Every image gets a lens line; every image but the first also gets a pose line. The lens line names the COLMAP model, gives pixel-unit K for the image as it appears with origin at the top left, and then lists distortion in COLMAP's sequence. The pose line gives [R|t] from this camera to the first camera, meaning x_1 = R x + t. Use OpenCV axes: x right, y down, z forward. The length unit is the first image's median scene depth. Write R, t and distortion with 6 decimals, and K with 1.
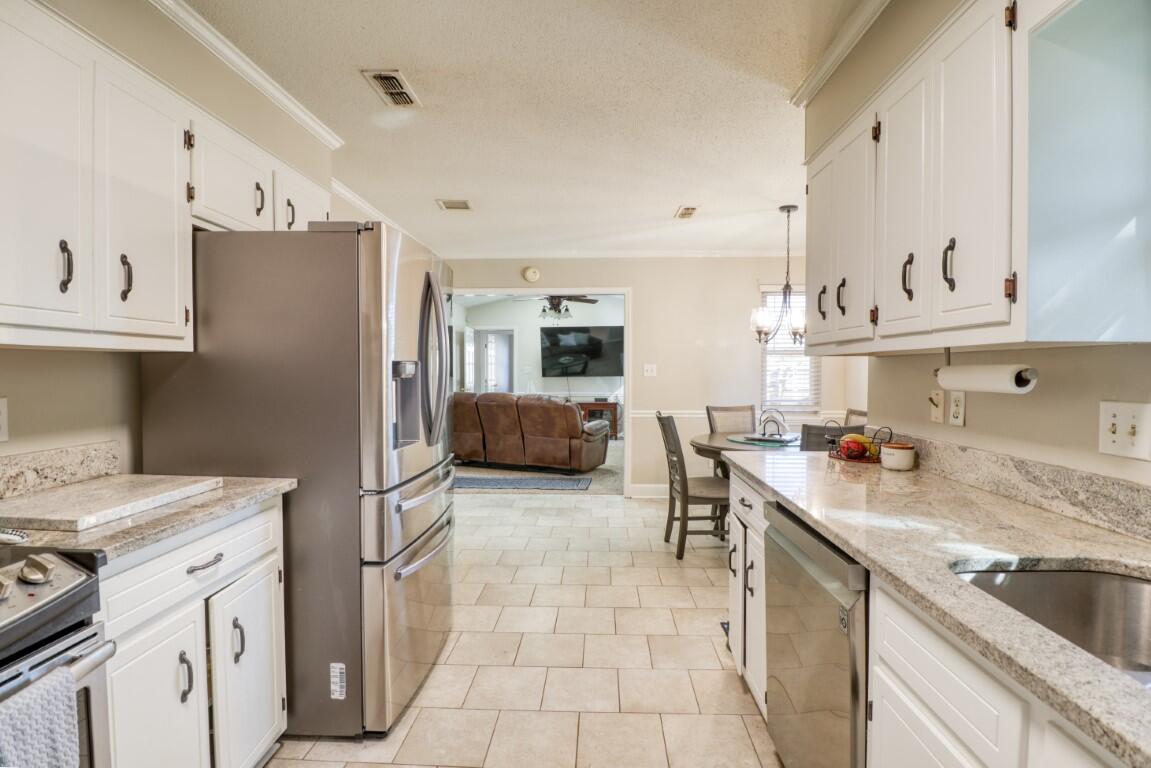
lens RADIAL K [[546.3, 0, 577.3], [0, 546.3, 378.8], [0, 0, 1]] dist [0.001055, -0.008594]
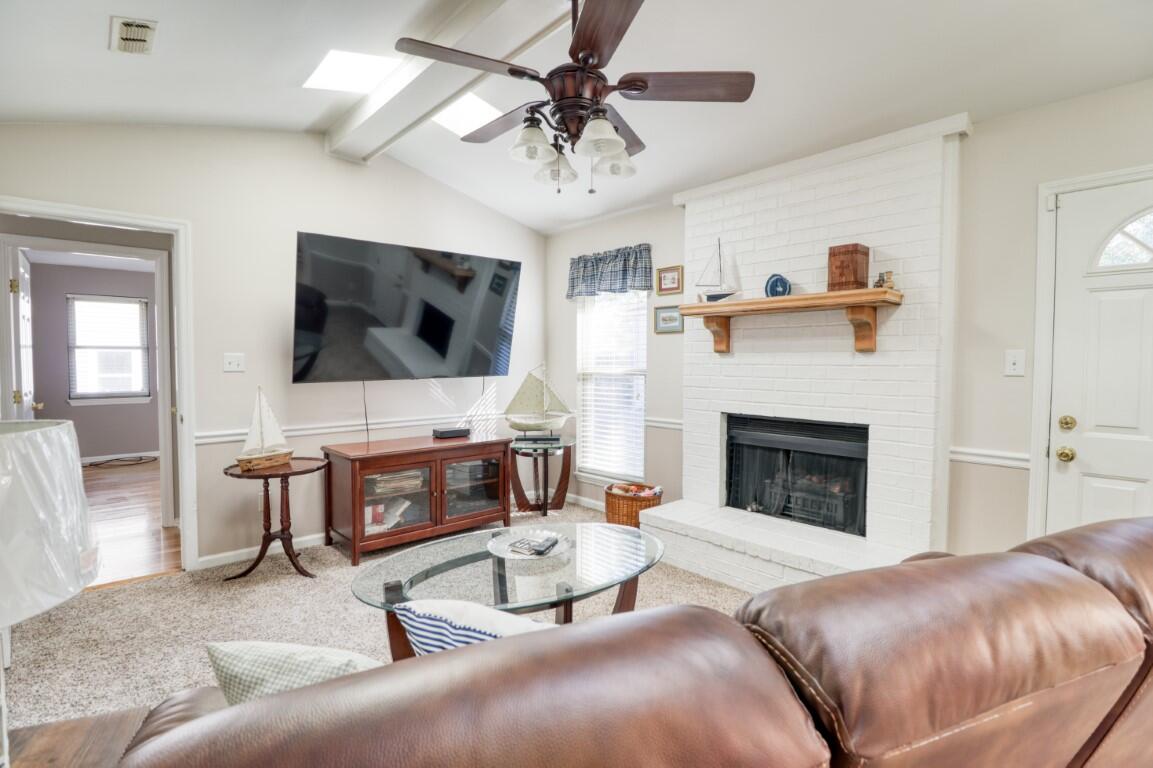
lens RADIAL K [[547.3, 0, 572.4], [0, 547.3, 385.3], [0, 0, 1]] dist [0.001055, -0.008594]
pose [[0.715358, -0.033502, 0.697955, -0.181294], [0.012615, 0.999306, 0.035038, -0.011890], [-0.698644, -0.016260, 0.715284, 0.648274]]
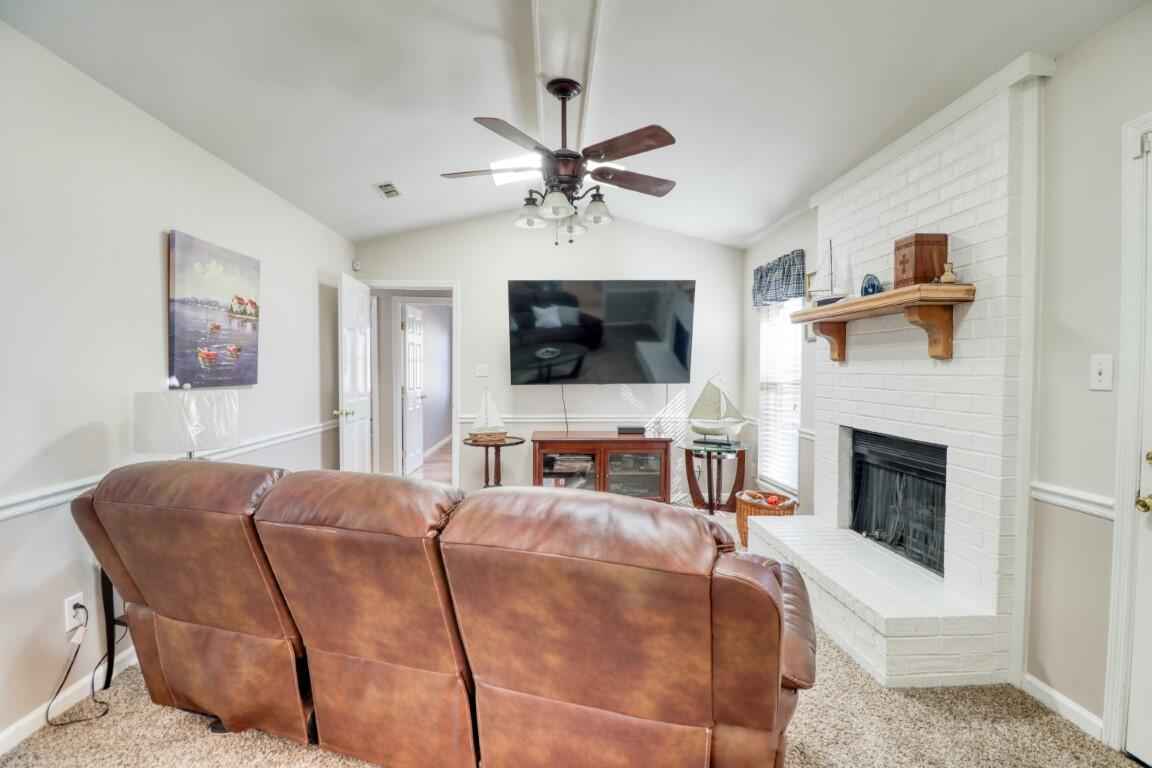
lens RADIAL K [[546.8, 0, 575.4], [0, 546.8, 389.2], [0, 0, 1]] dist [0.001055, -0.008594]
pose [[0.996178, -0.002307, 0.087313, -0.050437], [0.000640, 0.999817, 0.019119, -0.008760], [-0.087341, -0.018990, 0.995997, 0.518870]]
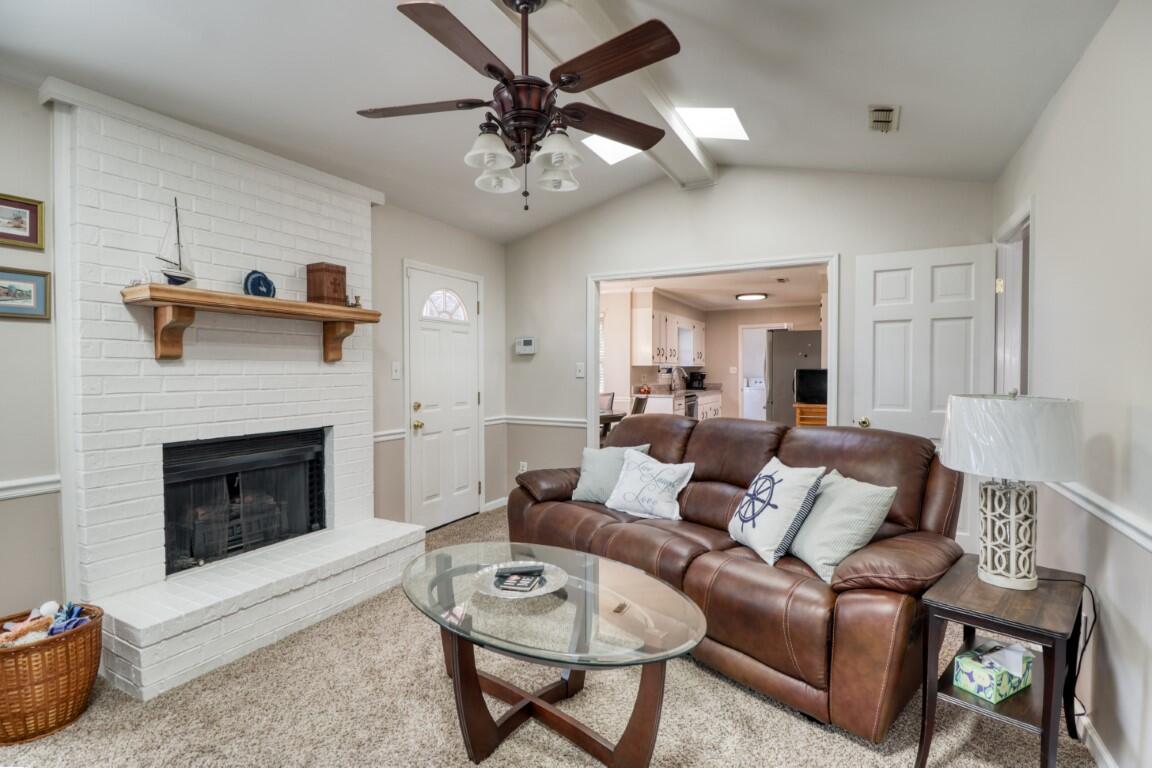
lens RADIAL K [[546.8, 0, 571.9], [0, 546.8, 381.7], [0, 0, 1]] dist [0.001055, -0.008594]
pose [[-0.898875, -0.009221, 0.438109, -0.139528], [0.008530, 0.999221, 0.038532, -0.016943], [-0.438123, 0.038373, -0.898096, 0.980043]]
